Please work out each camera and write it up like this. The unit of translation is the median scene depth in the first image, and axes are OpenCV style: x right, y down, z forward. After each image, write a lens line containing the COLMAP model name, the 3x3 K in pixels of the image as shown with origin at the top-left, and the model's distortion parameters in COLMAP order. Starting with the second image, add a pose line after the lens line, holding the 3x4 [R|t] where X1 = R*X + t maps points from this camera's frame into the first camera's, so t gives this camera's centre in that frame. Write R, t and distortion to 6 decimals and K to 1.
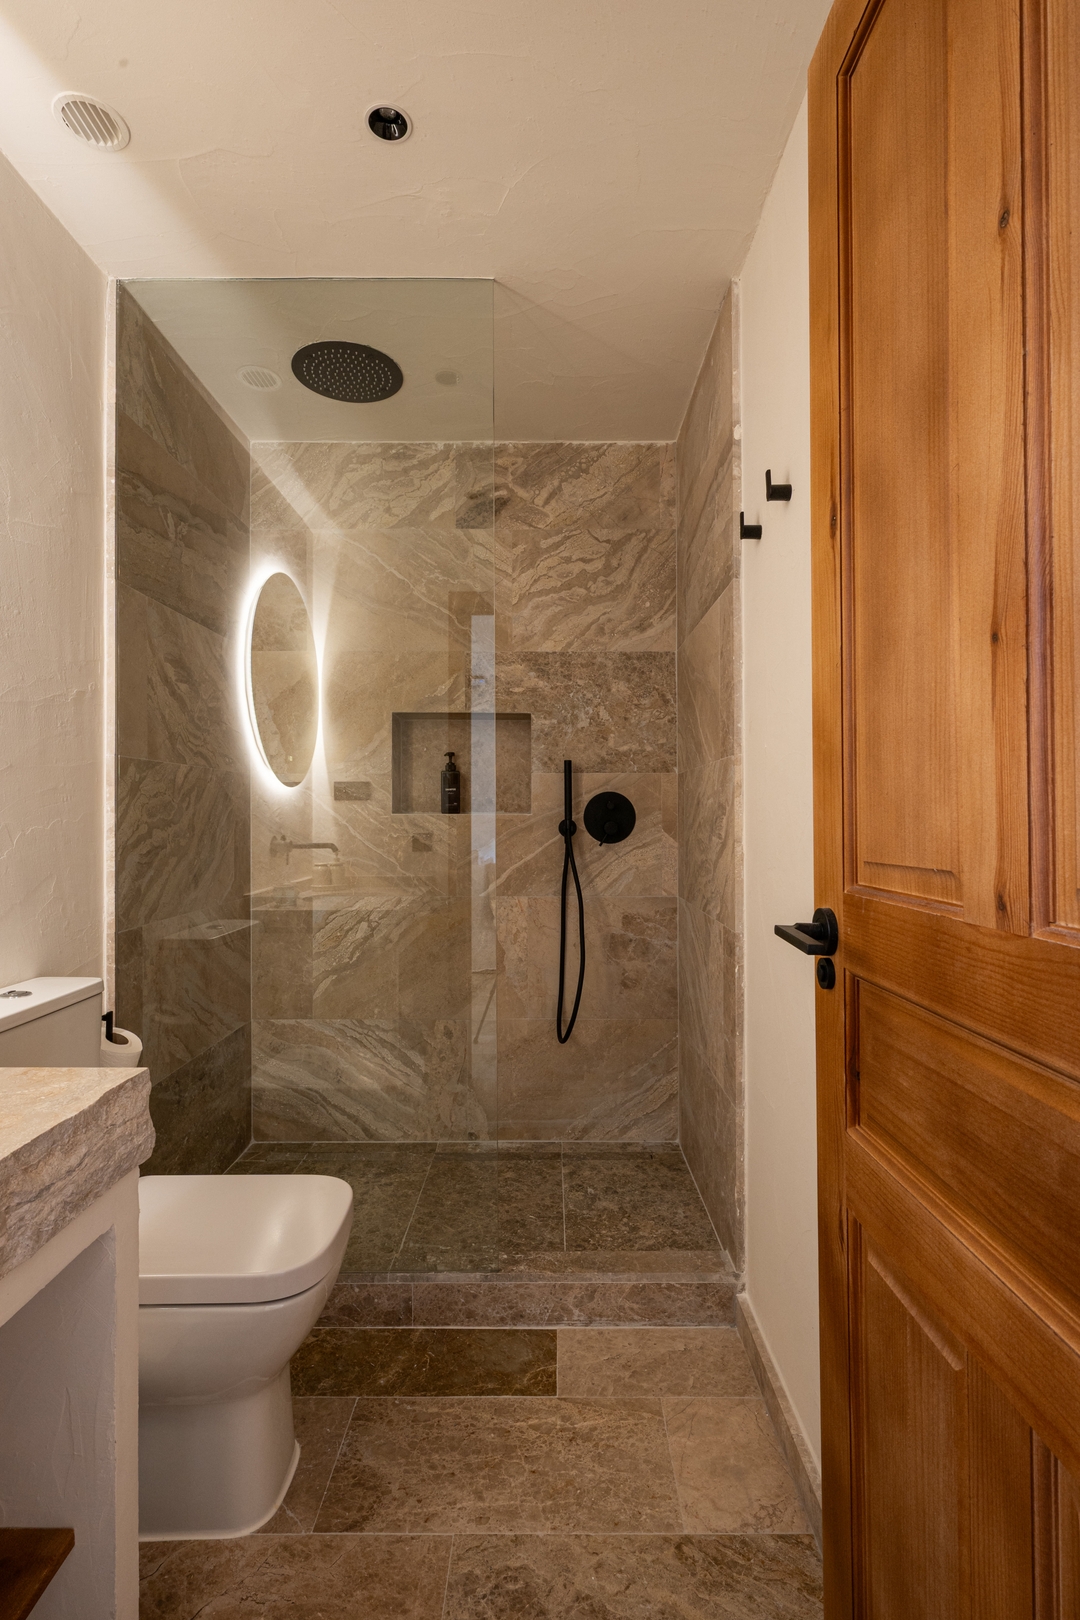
lens RADIAL K [[834.5, 0, 539.4], [0, 834.5, 811.6], [0, 0, 1]] dist [0.002158, -0.000733]
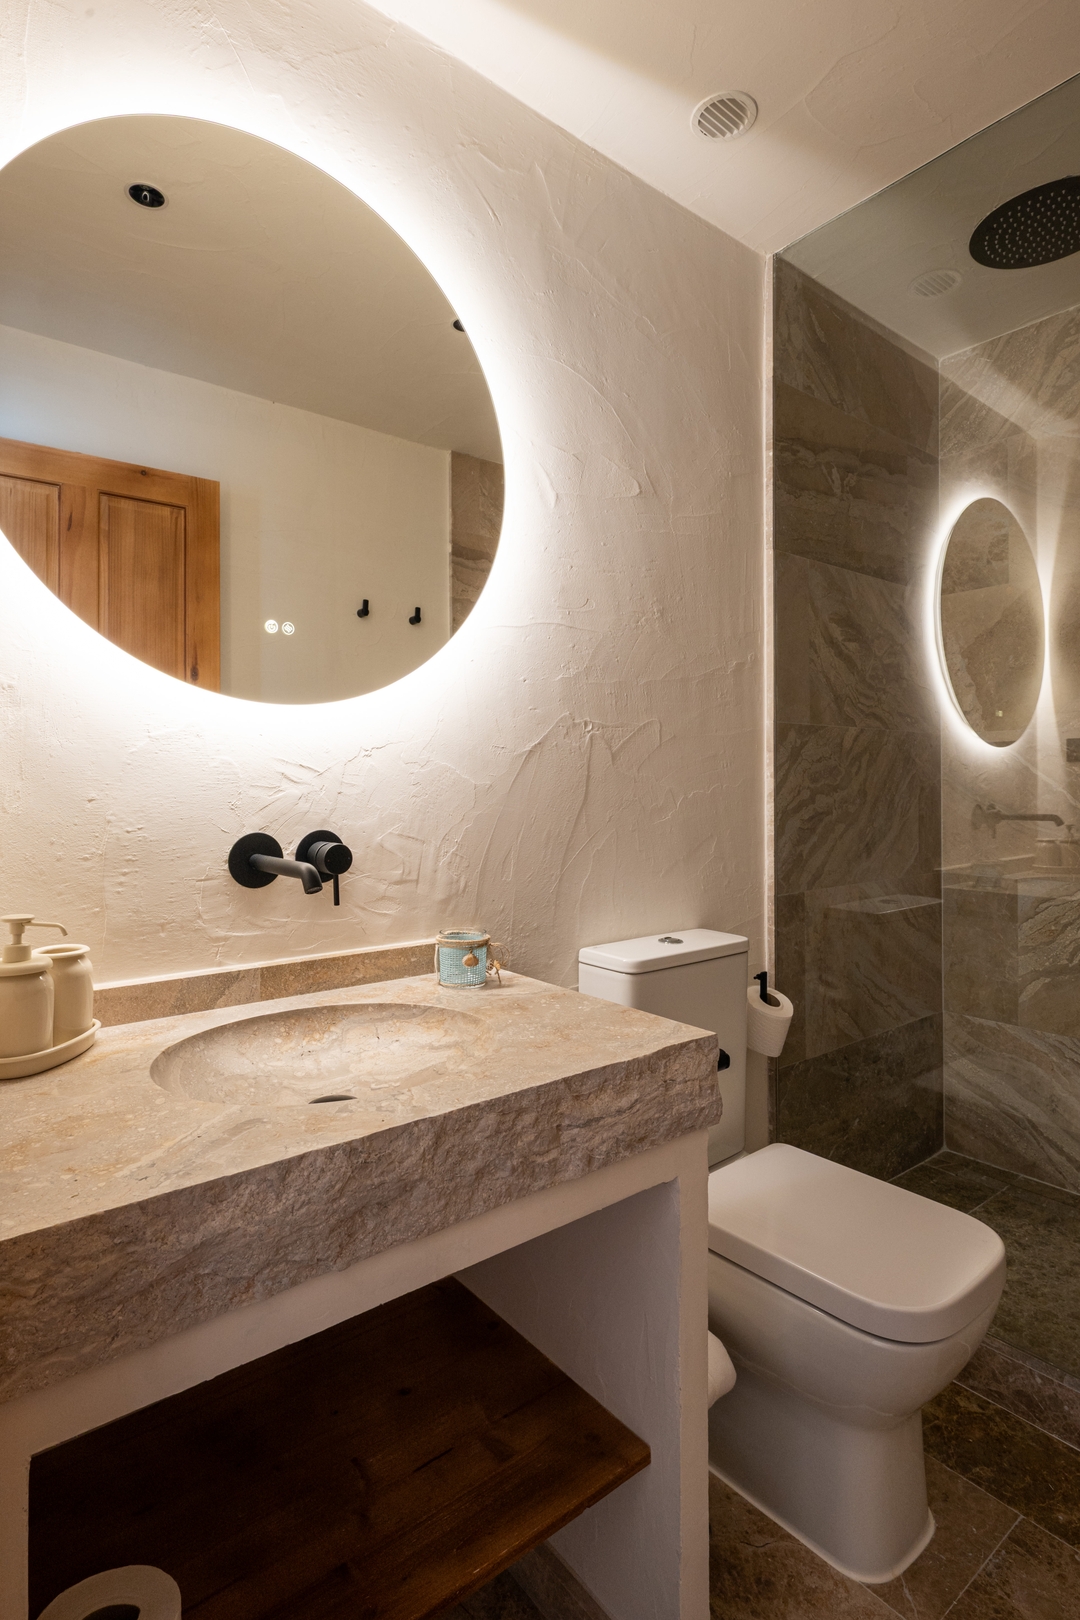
lens RADIAL K [[834.5, 0, 478.5], [0, 834.5, 779.9], [0, 0, 1]] dist [0.002158, -0.000733]
pose [[0.607254, -0.002040, -0.794505, 0.077433], [0.004564, 0.999989, 0.000922, 0.000901], [0.794495, -0.004186, 0.607256, 0.087029]]
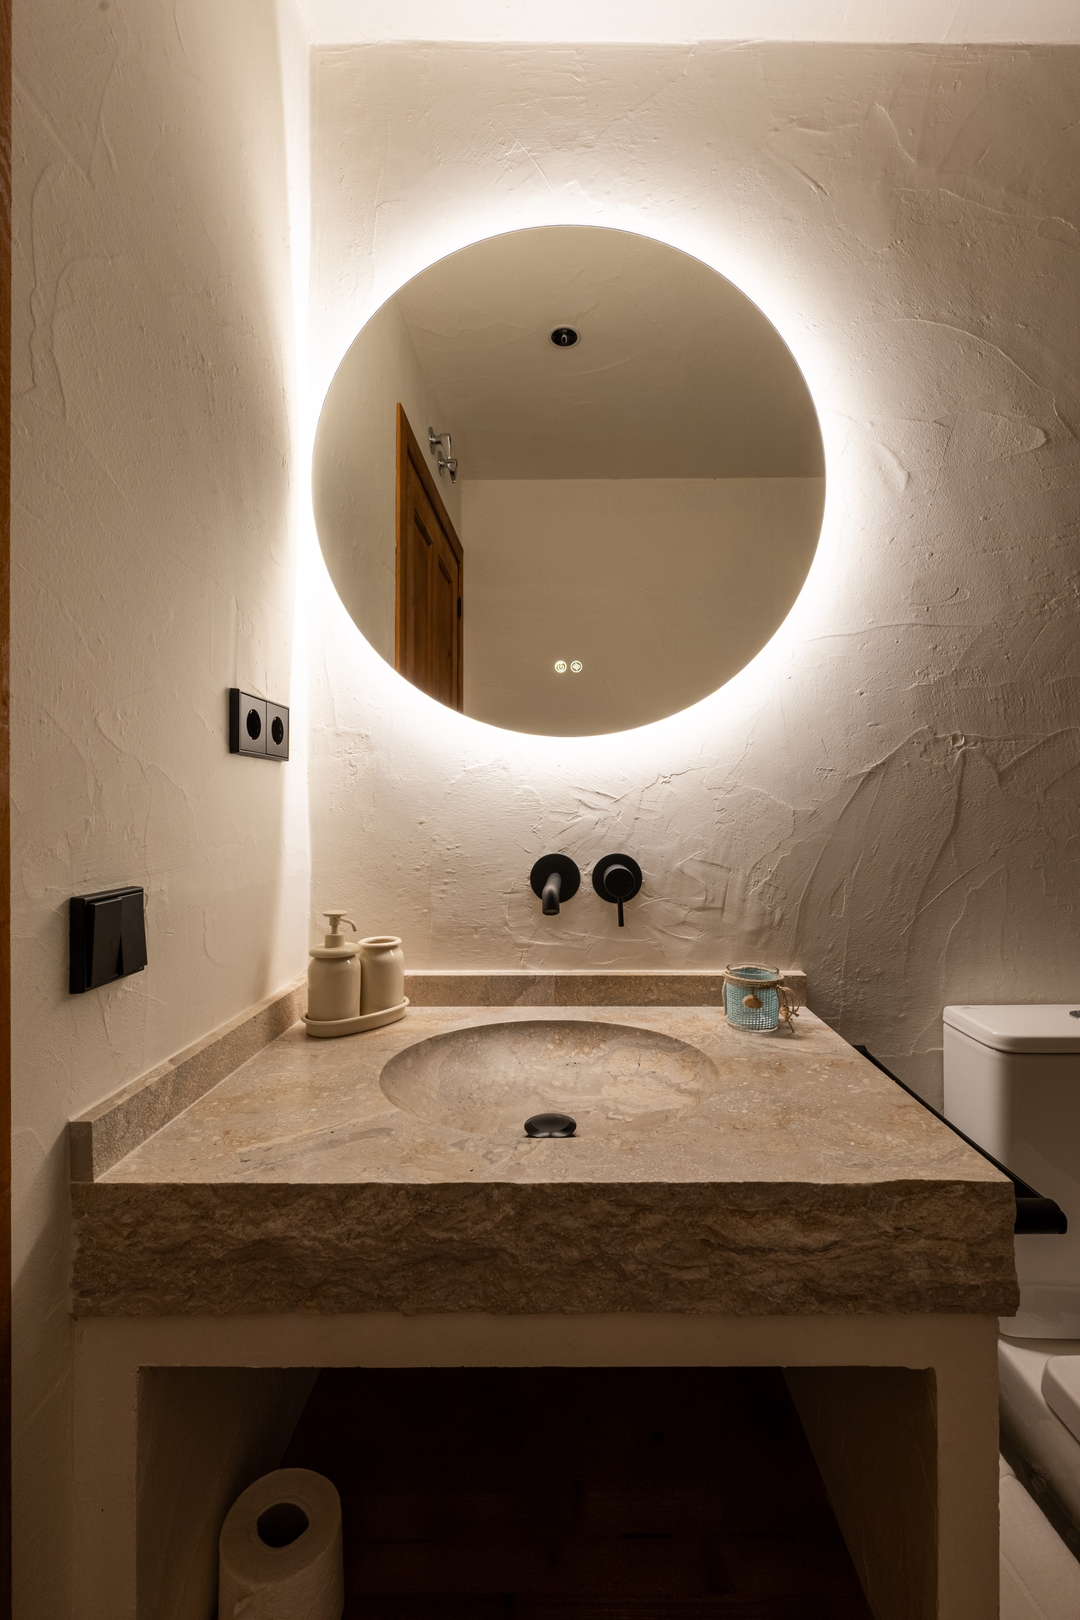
lens RADIAL K [[661.3, 0, 535.0], [0, 661.3, 806.1], [0, 0, 1]] dist [0.000605, 0.000142]
pose [[0.012333, -0.001025, -0.999923, 0.030586], [0.006975, 0.999975, -0.000939, 0.000981], [0.999900, -0.006962, 0.012340, 0.313047]]
